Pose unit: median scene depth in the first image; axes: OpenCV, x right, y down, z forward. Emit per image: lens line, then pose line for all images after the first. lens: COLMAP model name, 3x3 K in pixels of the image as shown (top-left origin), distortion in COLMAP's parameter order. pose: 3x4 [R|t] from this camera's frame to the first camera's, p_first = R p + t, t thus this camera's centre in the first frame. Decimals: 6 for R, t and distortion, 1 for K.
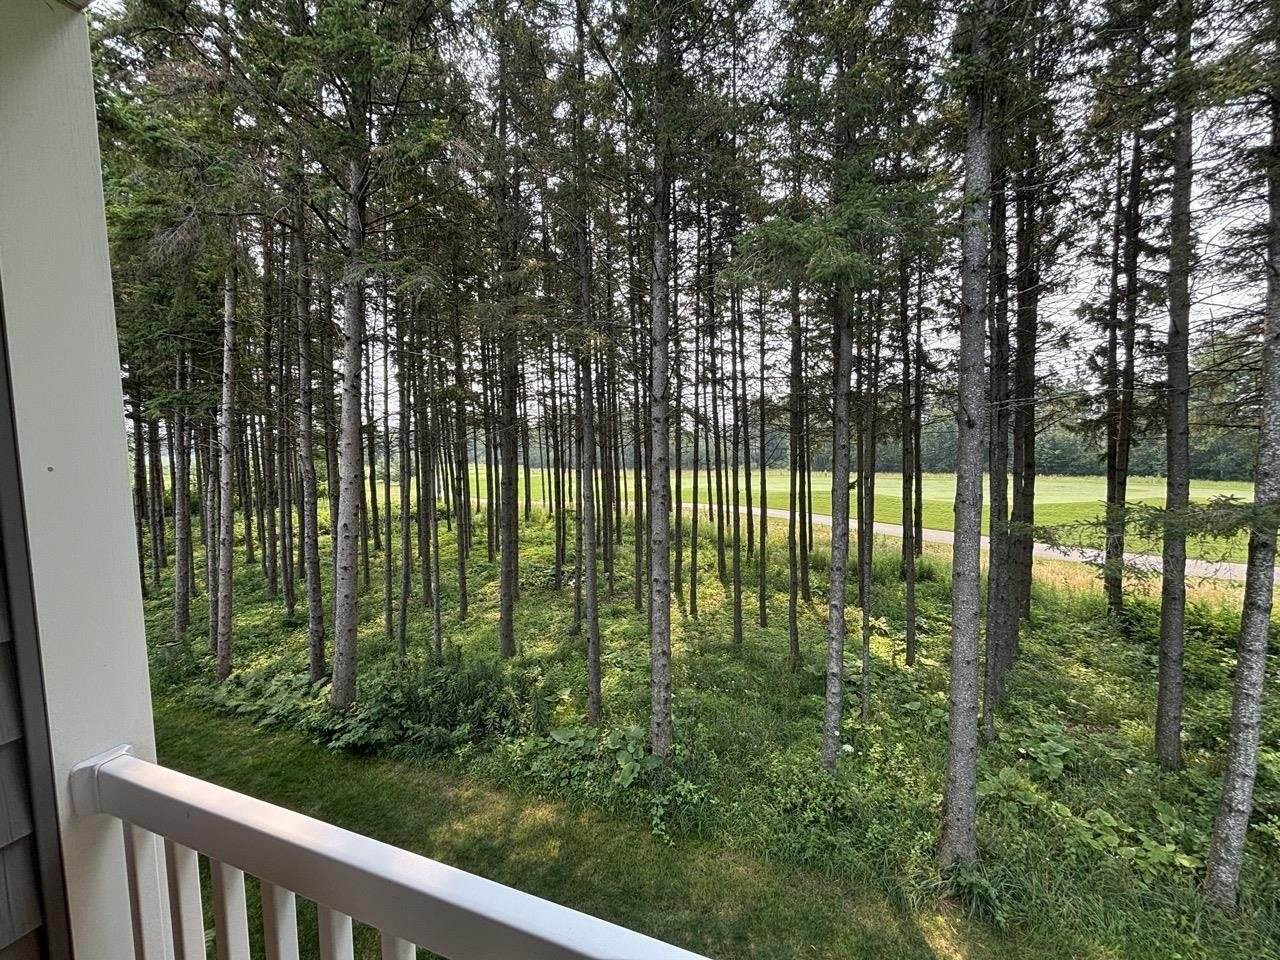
lens RADIAL K [[515.1, 0, 633.1], [0, 515.1, 470.6], [0, 0, 1]] dist [0.003619, -0.003295]
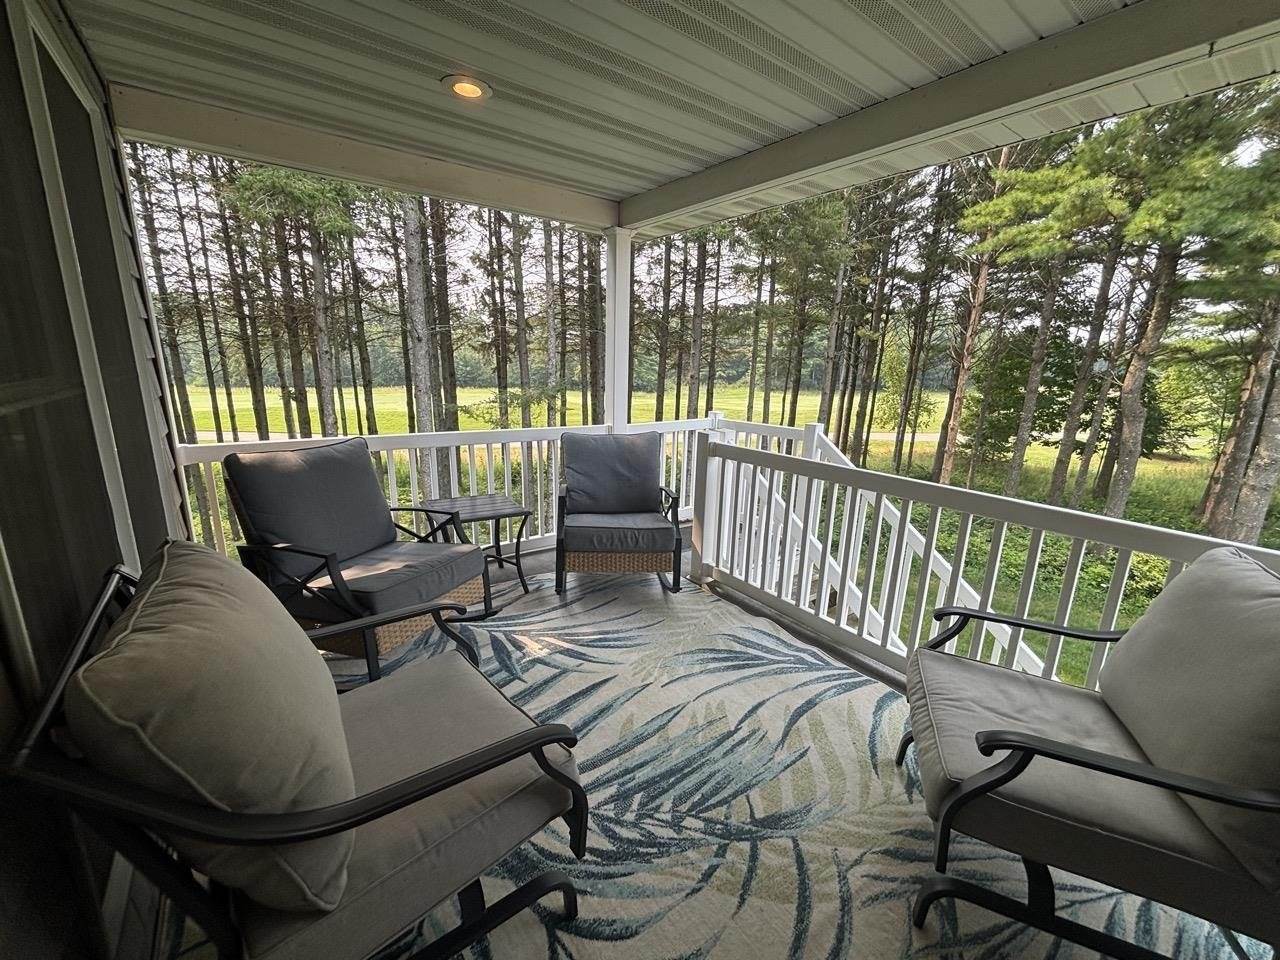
lens RADIAL K [[515.1, 0, 639.5], [0, 515.1, 484.4], [0, 0, 1]] dist [0.003619, -0.003295]
pose [[0.539509, -0.172671, 0.824085, -0.100079], [0.017825, 0.980869, 0.193852, 0.014356], [-0.841791, -0.089895, 0.532265, -0.125212]]
